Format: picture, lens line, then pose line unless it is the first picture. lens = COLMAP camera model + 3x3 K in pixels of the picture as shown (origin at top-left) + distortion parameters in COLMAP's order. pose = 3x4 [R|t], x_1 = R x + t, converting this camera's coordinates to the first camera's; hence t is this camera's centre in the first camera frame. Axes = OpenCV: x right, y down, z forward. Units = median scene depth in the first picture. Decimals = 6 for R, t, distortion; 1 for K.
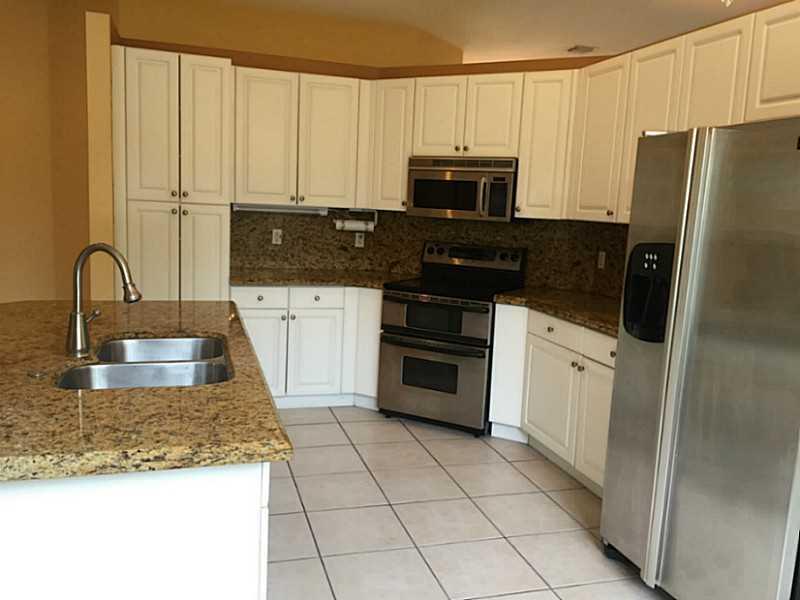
lens RADIAL K [[683.8, 0, 400.0], [0, 683.8, 300.0], [0, 0, 1]] dist [0.082733, -0.109939]
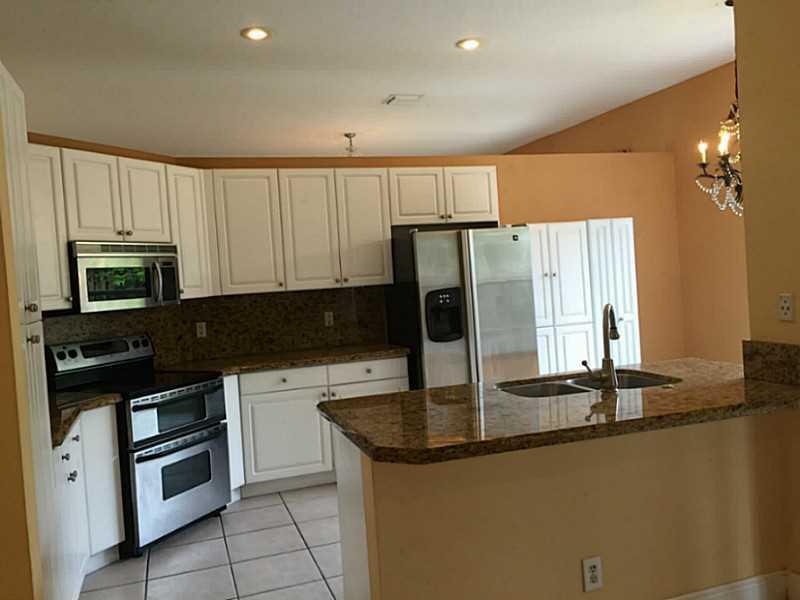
lens RADIAL K [[683.8, 0, 400.0], [0, 683.8, 300.0], [0, 0, 1]] dist [0.082733, -0.109939]
pose [[-0.033784, -0.085888, 0.995732, -0.875519], [0.203177, 0.974905, 0.090986, -0.146410], [-0.978559, 0.205384, -0.015486, 0.690889]]
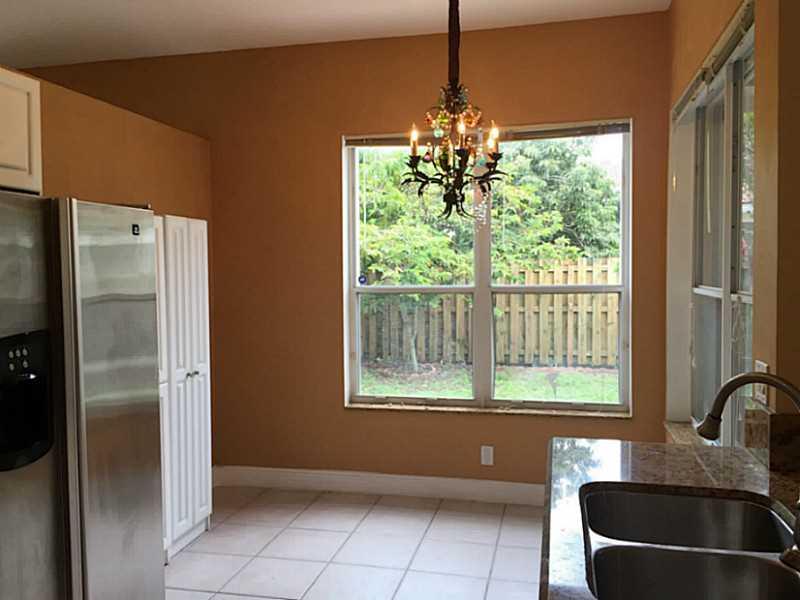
lens RADIAL K [[682.3, 0, 398.9], [0, 682.3, 292.4], [0, 0, 1]] dist [0.089647, -0.127762]
pose [[-0.863751, -0.056691, 0.500719, -0.221062], [0.039190, 0.983085, 0.178908, -0.148427], [-0.502392, 0.174155, -0.846919, 0.855233]]
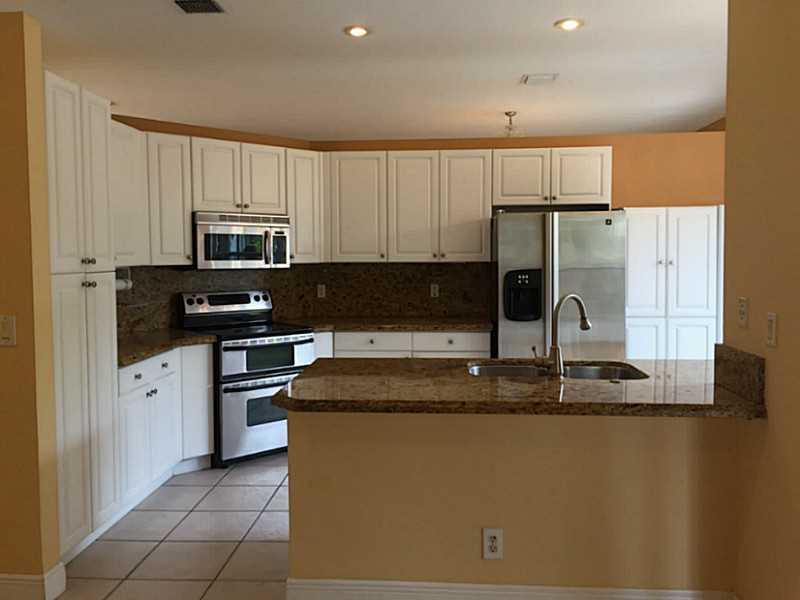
lens RADIAL K [[682.3, 0, 398.9], [0, 682.3, 292.4], [0, 0, 1]] dist [0.089647, -0.127762]
pose [[0.346396, -0.102833, 0.932435, -0.902691], [0.155658, 0.986495, 0.050968, -0.101608], [-0.925084, 0.127486, 0.357725, 0.393205]]
